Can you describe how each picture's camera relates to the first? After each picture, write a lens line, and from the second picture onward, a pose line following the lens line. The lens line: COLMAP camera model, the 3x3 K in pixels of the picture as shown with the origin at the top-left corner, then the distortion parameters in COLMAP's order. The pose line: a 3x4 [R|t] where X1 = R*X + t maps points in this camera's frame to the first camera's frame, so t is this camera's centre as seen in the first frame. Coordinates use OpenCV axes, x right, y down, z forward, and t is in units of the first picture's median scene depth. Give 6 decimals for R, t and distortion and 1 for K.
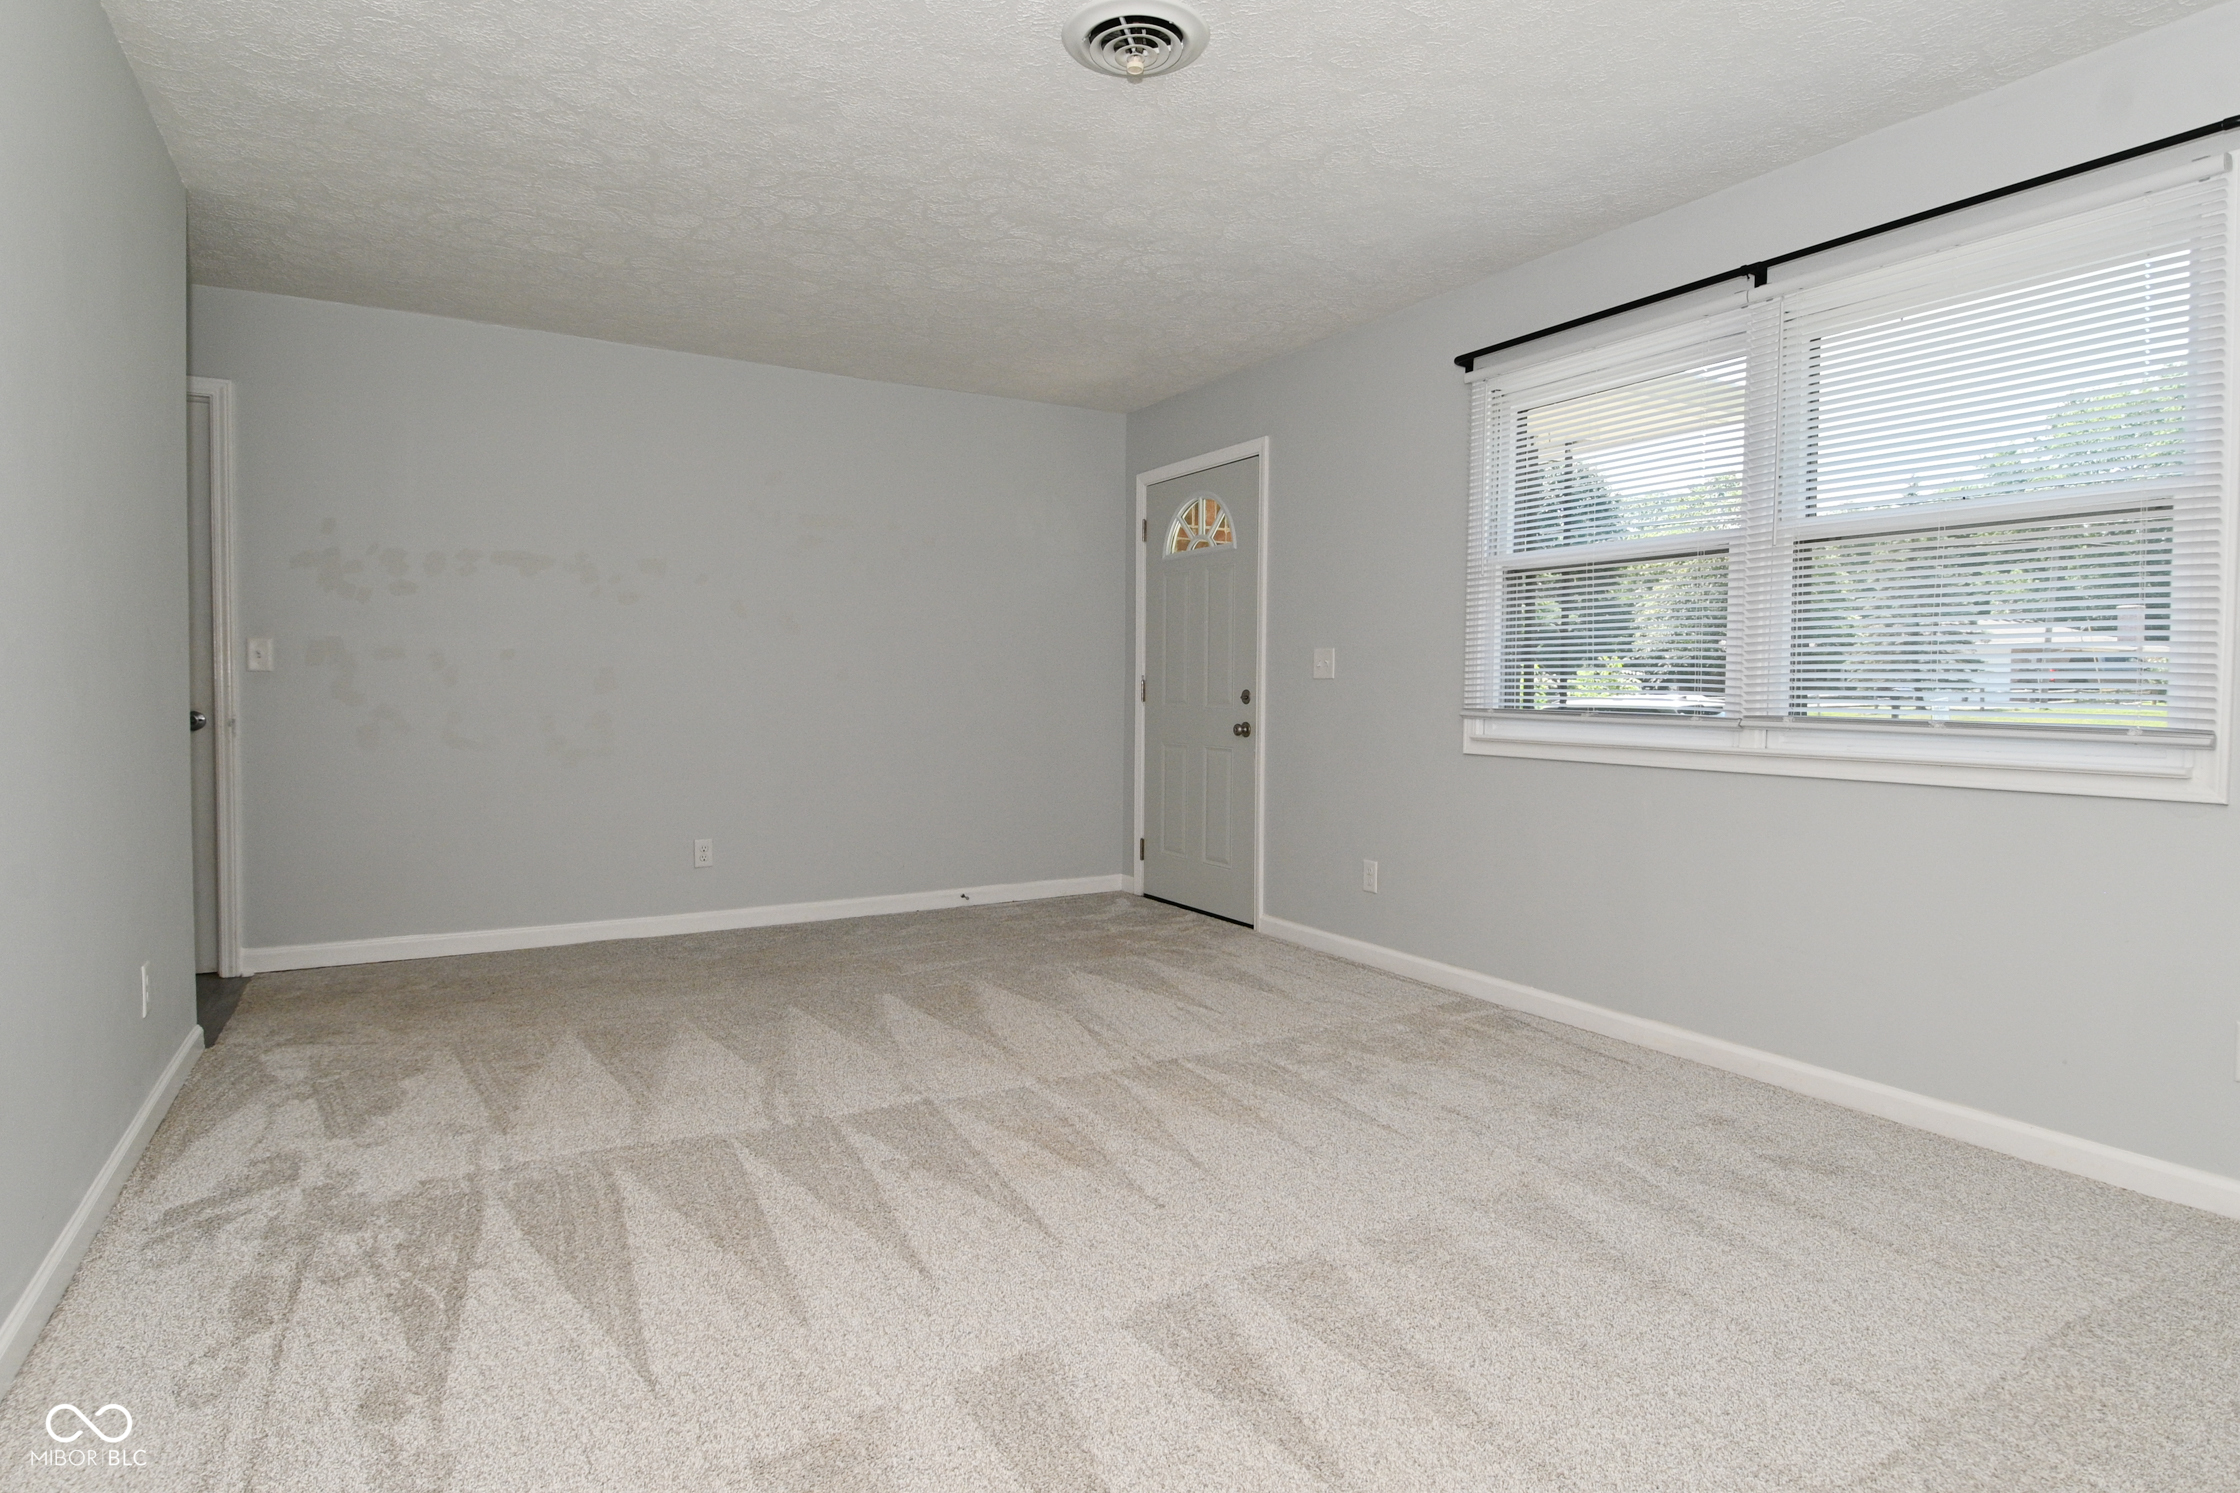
lens RADIAL K [[1158.1, 0, 1103.9], [0, 1158.1, 741.9], [0, 0, 1]] dist [-0.005787, -0.003018]
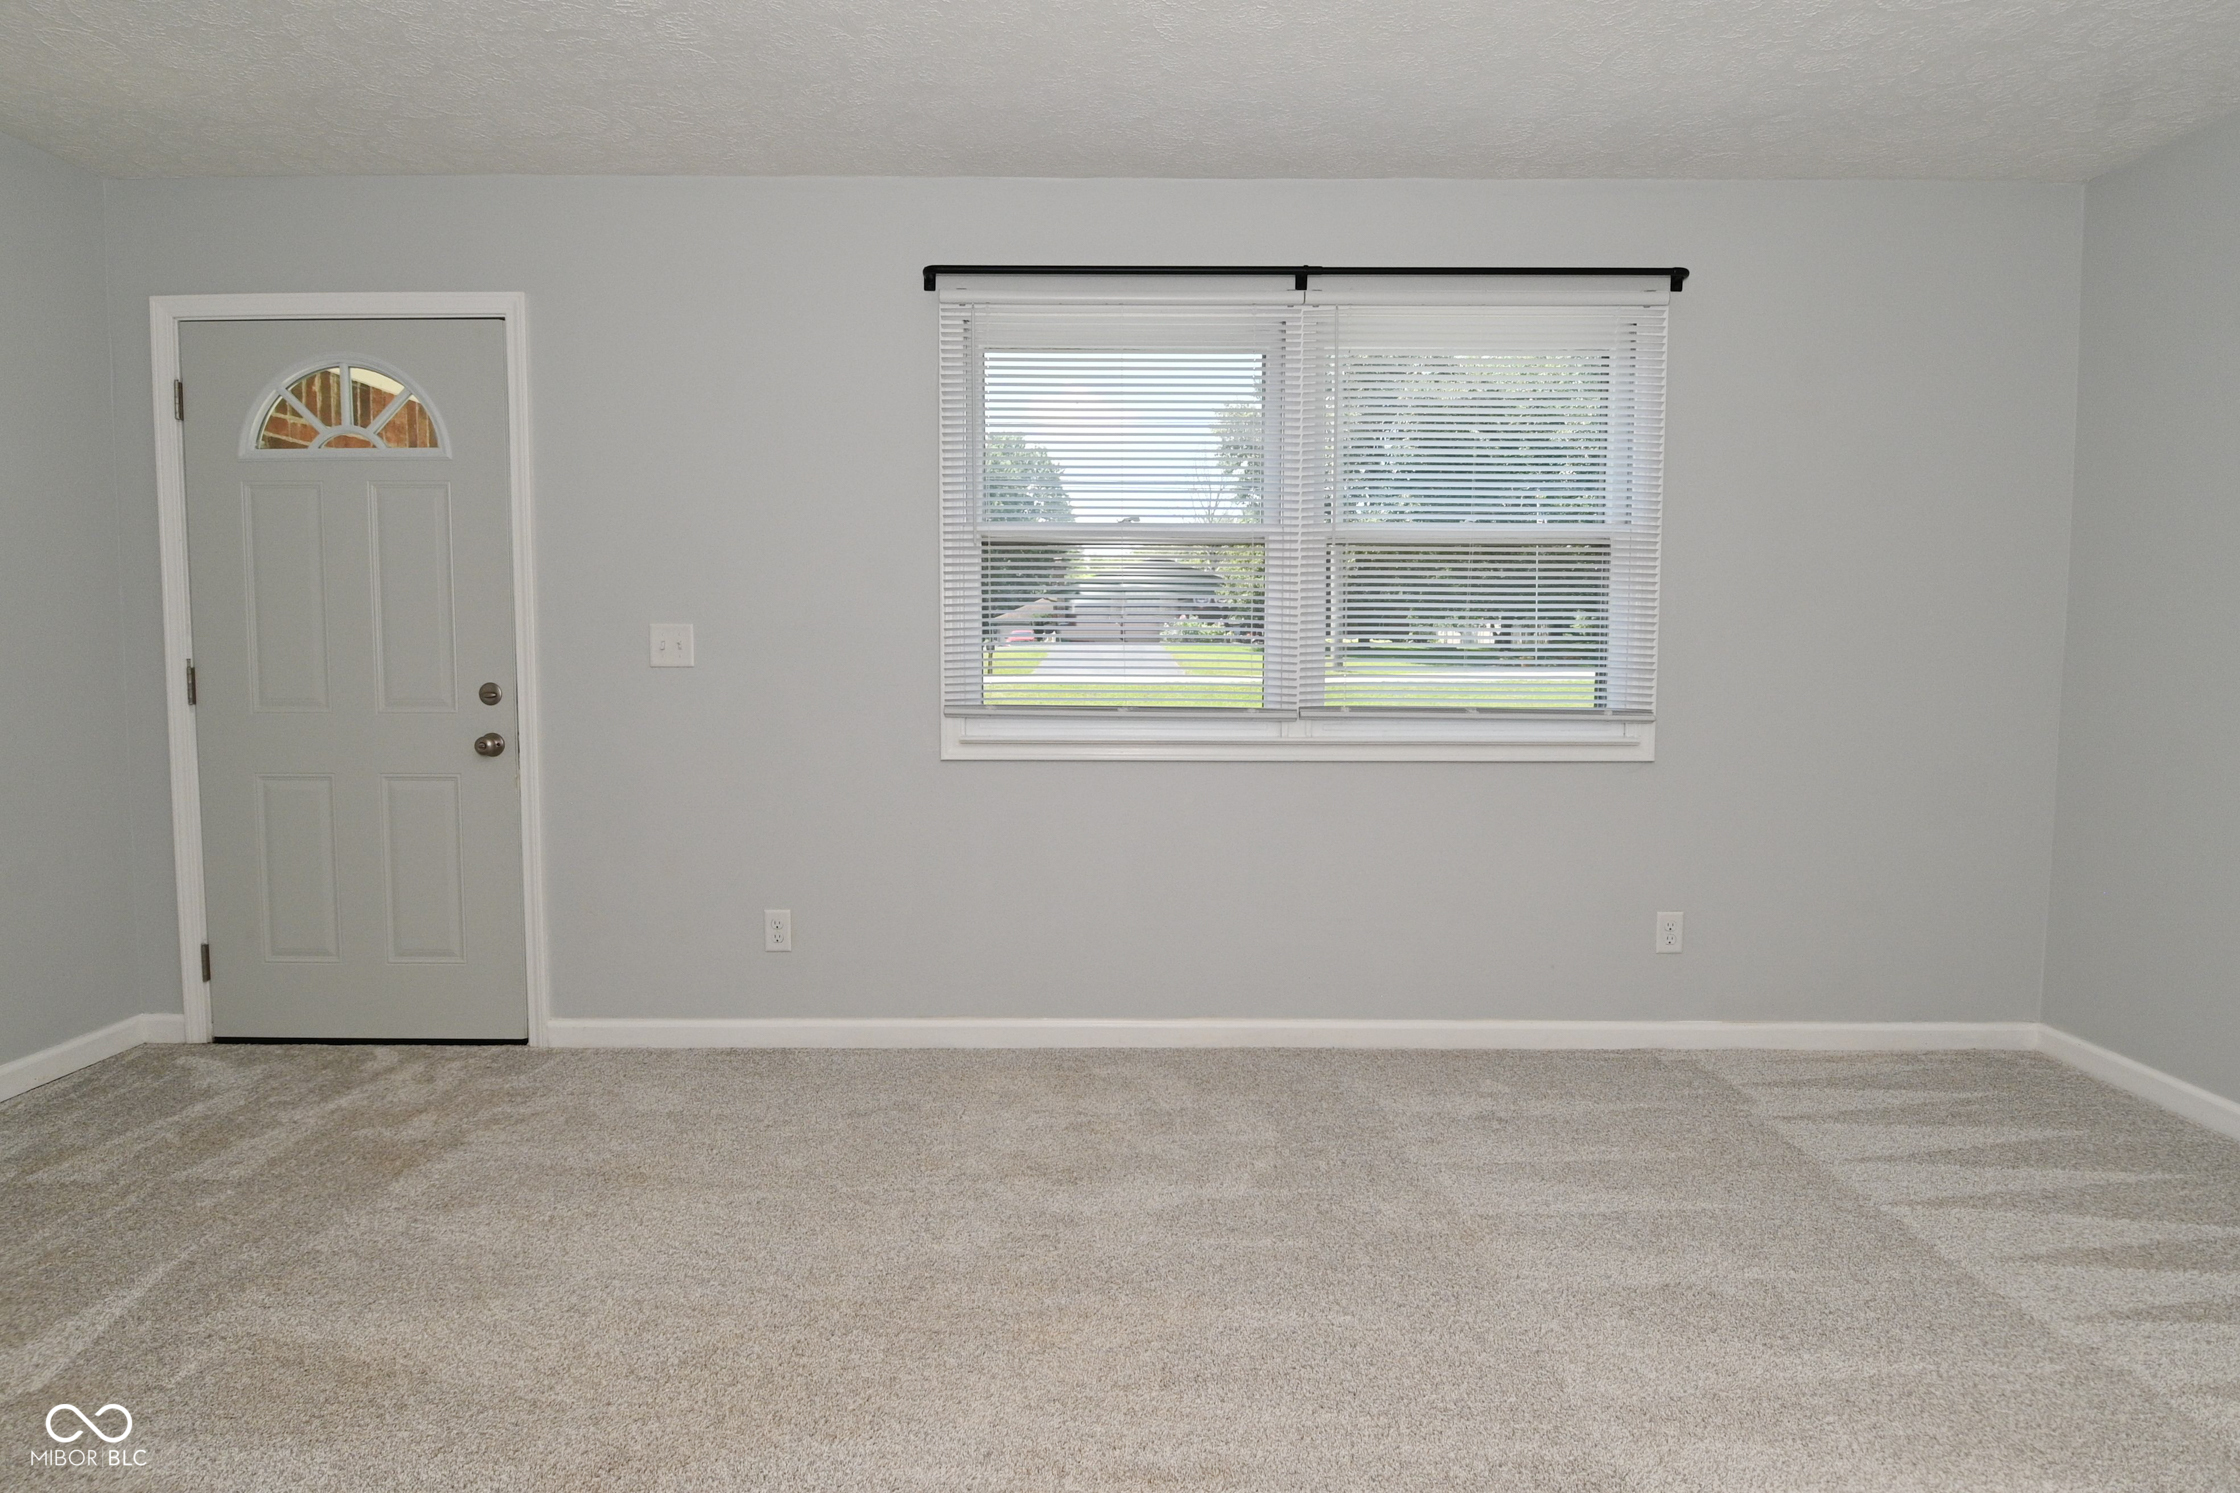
lens RADIAL K [[1158.1, 0, 1119.4], [0, 1158.1, 750.9], [0, 0, 1]] dist [-0.005787, -0.003018]
pose [[0.503244, -0.069928, 0.861310, -0.337472], [0.041391, 0.997527, 0.056803, -0.038398], [-0.863152, 0.007065, 0.504894, 0.482597]]
